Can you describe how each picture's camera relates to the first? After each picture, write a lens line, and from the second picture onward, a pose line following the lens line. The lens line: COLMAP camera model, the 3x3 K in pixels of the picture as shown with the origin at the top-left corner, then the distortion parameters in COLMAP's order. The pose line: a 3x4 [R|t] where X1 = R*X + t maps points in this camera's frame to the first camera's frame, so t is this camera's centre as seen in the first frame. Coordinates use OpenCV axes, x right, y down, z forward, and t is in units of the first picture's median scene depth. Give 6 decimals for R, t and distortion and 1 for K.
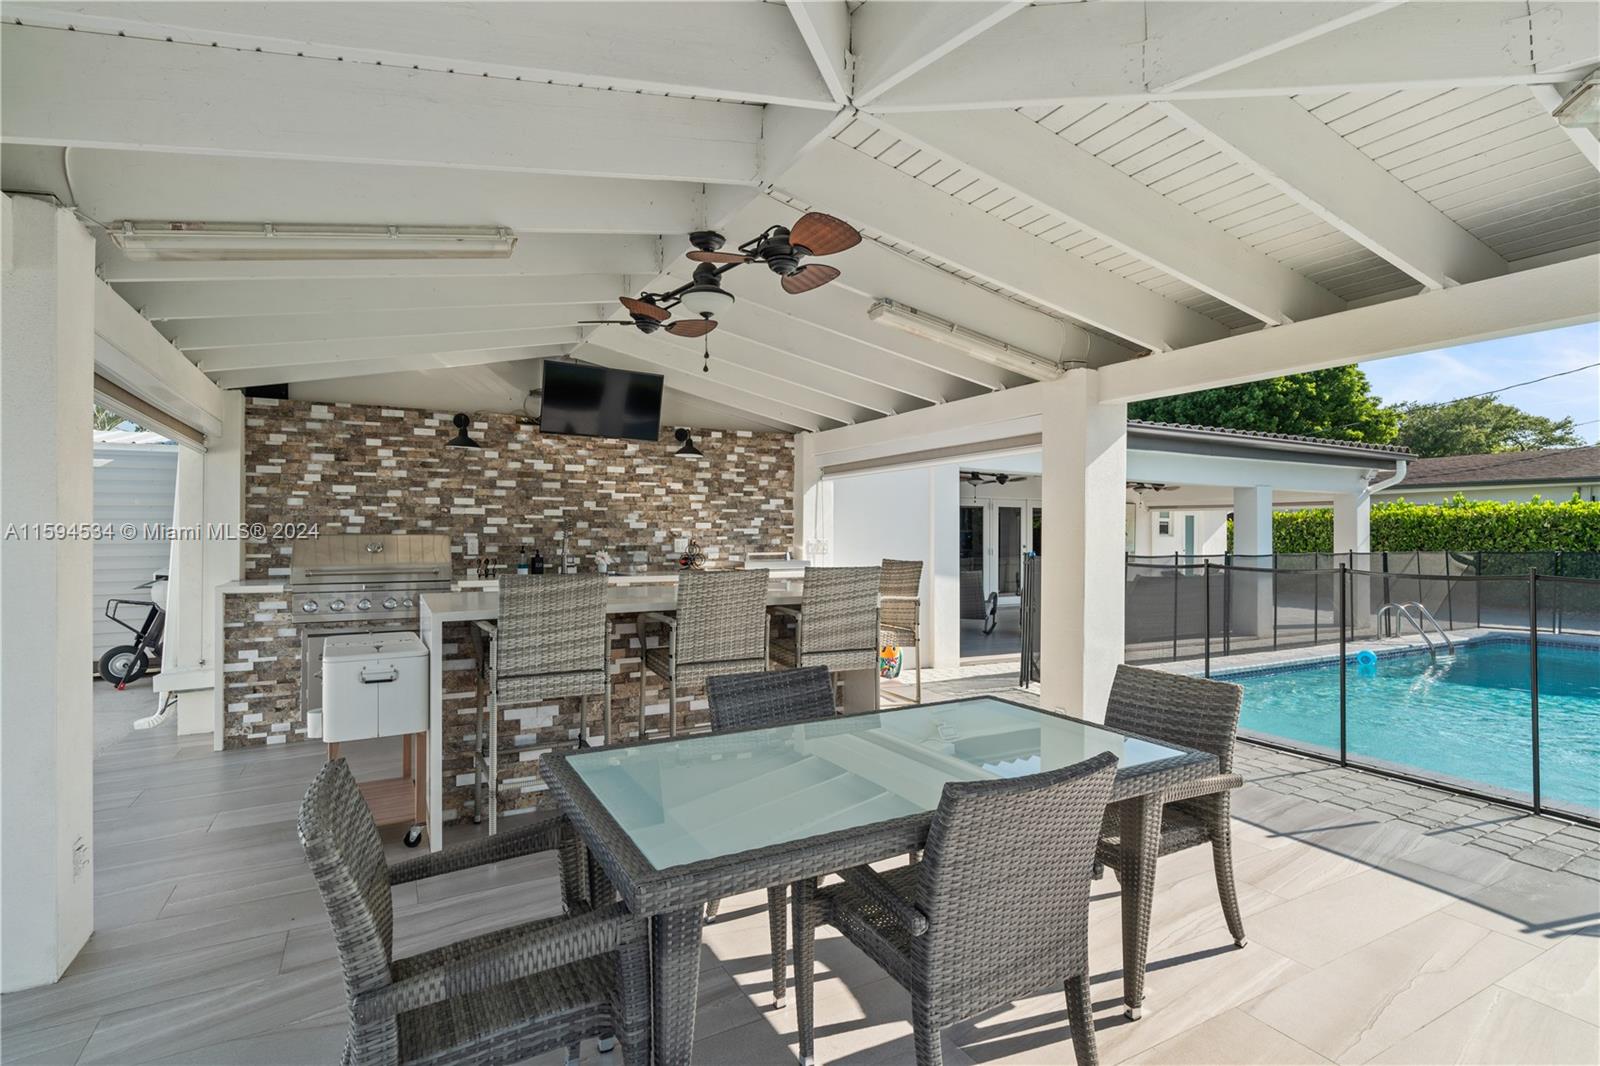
lens RADIAL K [[778.8, 0, 800.0], [0, 778.8, 533.0], [0, 0, 1]] dist [-0.004603, 0.004009]
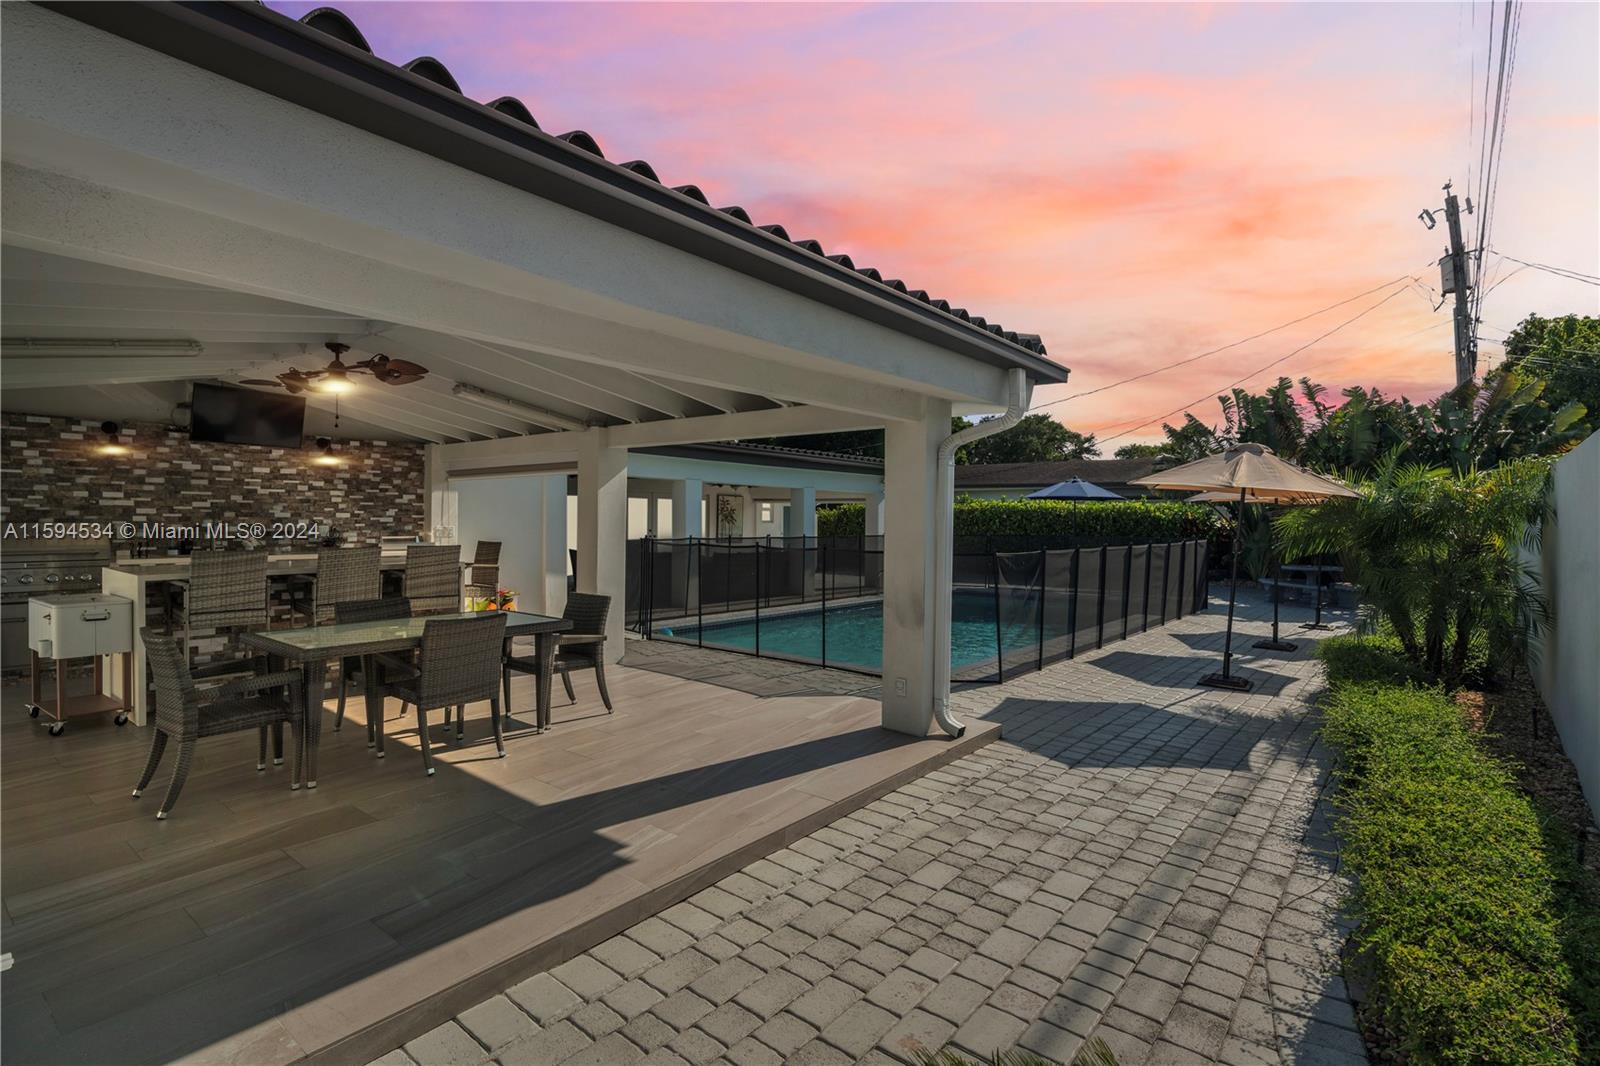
lens RADIAL K [[778.8, 0, 800.0], [0, 778.8, 533.0], [0, 0, 1]] dist [-0.004603, 0.004009]
pose [[0.923634, -0.000634, 0.383275, 0.081668], [-0.007935, 0.999753, 0.020776, -0.013639], [-0.383194, -0.022231, 0.923400, -0.477851]]
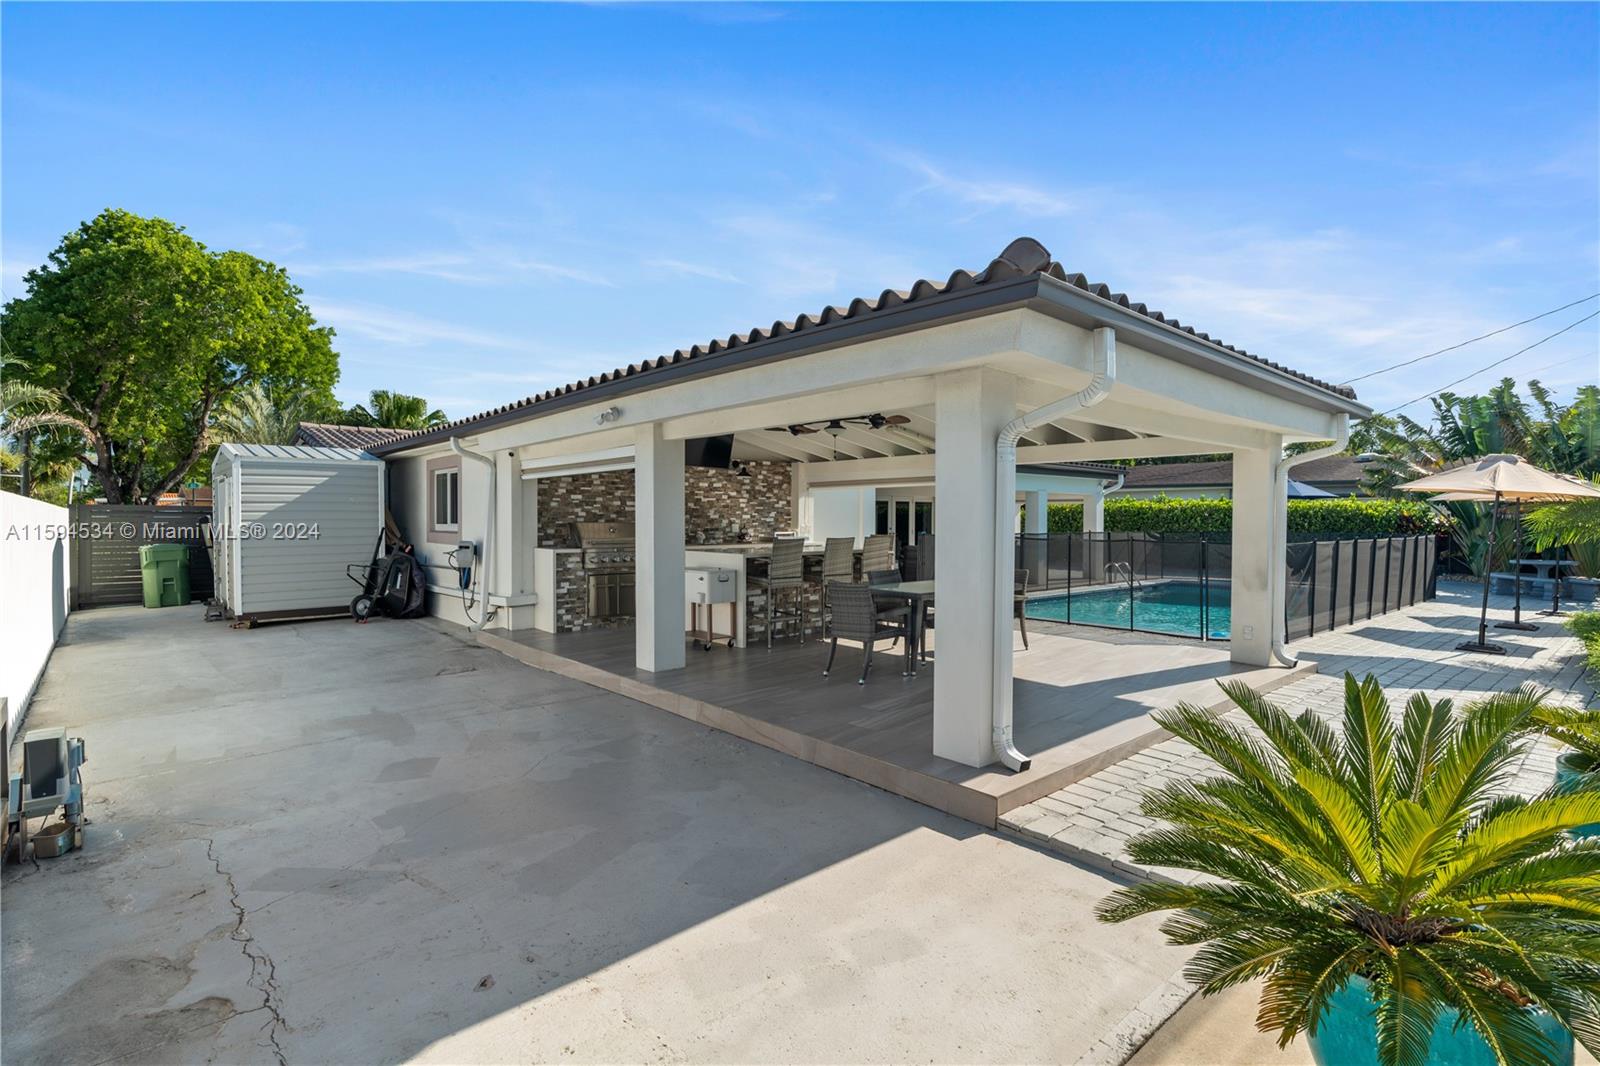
lens RADIAL K [[779.0, 0, 807.1], [0, 779.0, 532.3], [0, 0, 1]] dist [0.002258, 0.001551]
pose [[0.972052, -0.002820, 0.234747, -0.422915], [-0.002063, 0.999787, 0.020555, -0.011145], [-0.234755, -0.020465, 0.971839, -0.751265]]
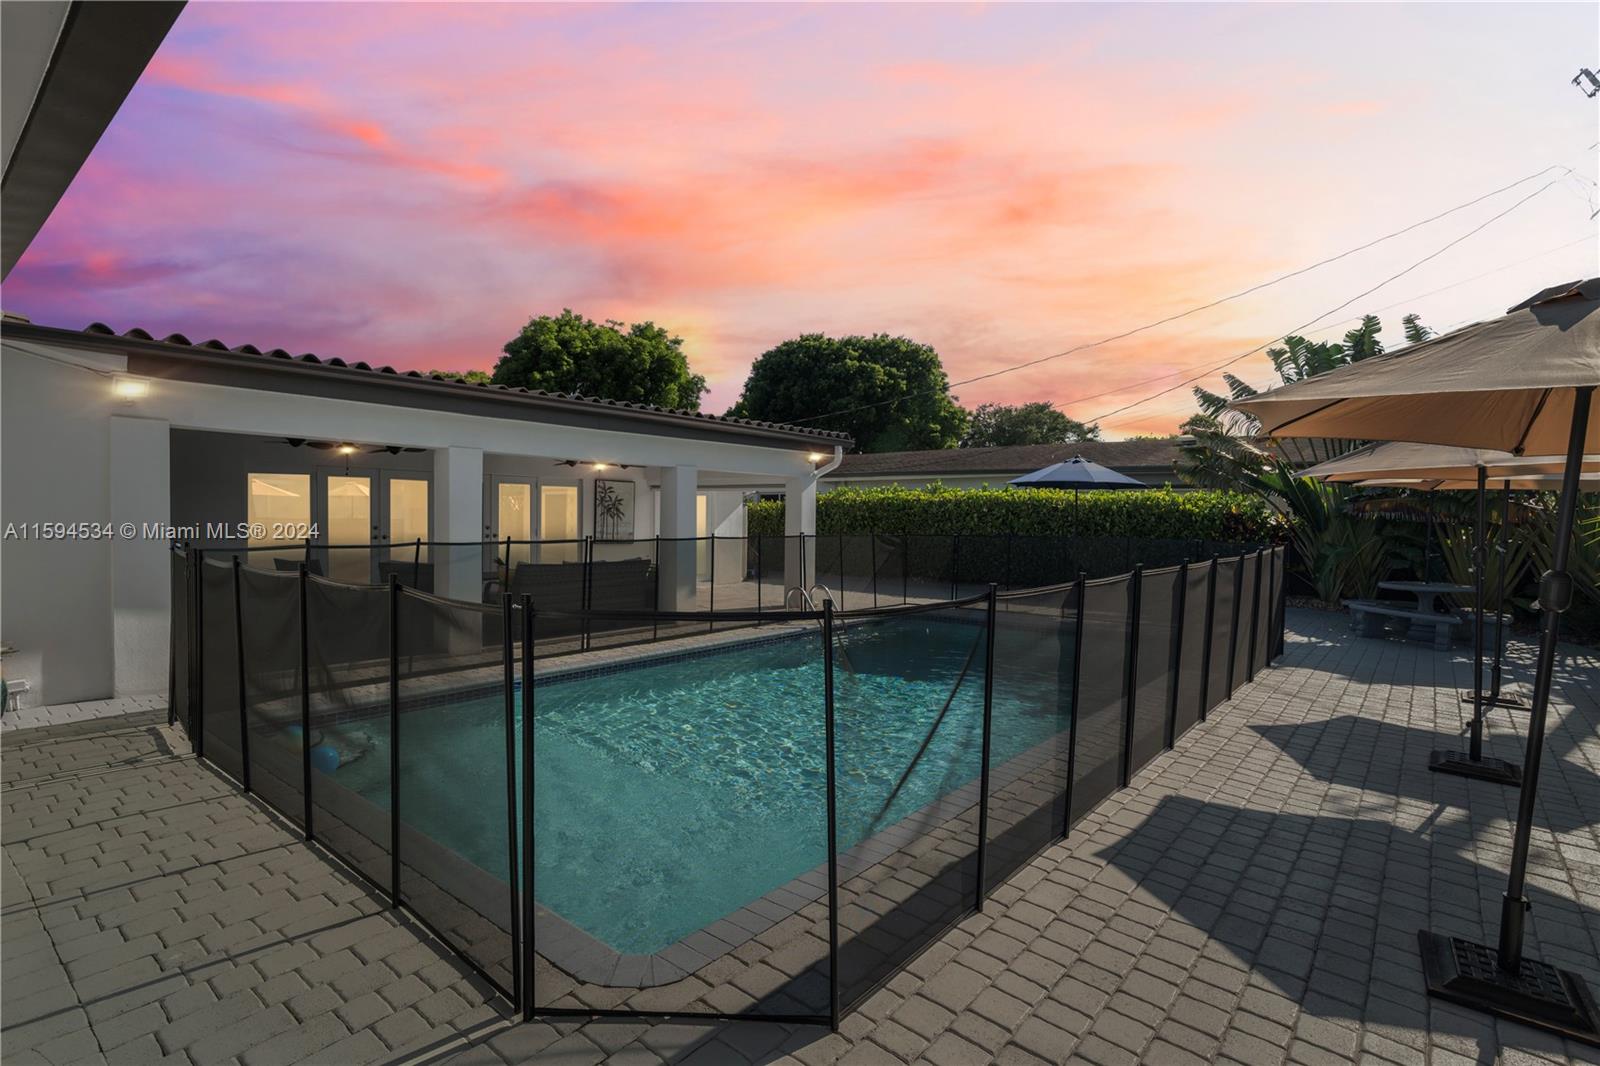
lens RADIAL K [[778.8, 0, 800.0], [0, 778.8, 533.0], [0, 0, 1]] dist [-0.004603, 0.004009]
pose [[0.924585, -0.000596, 0.380975, 0.616952], [-0.010653, 0.999567, 0.027418, -0.010400], [-0.380826, -0.029409, 0.924179, 0.113960]]
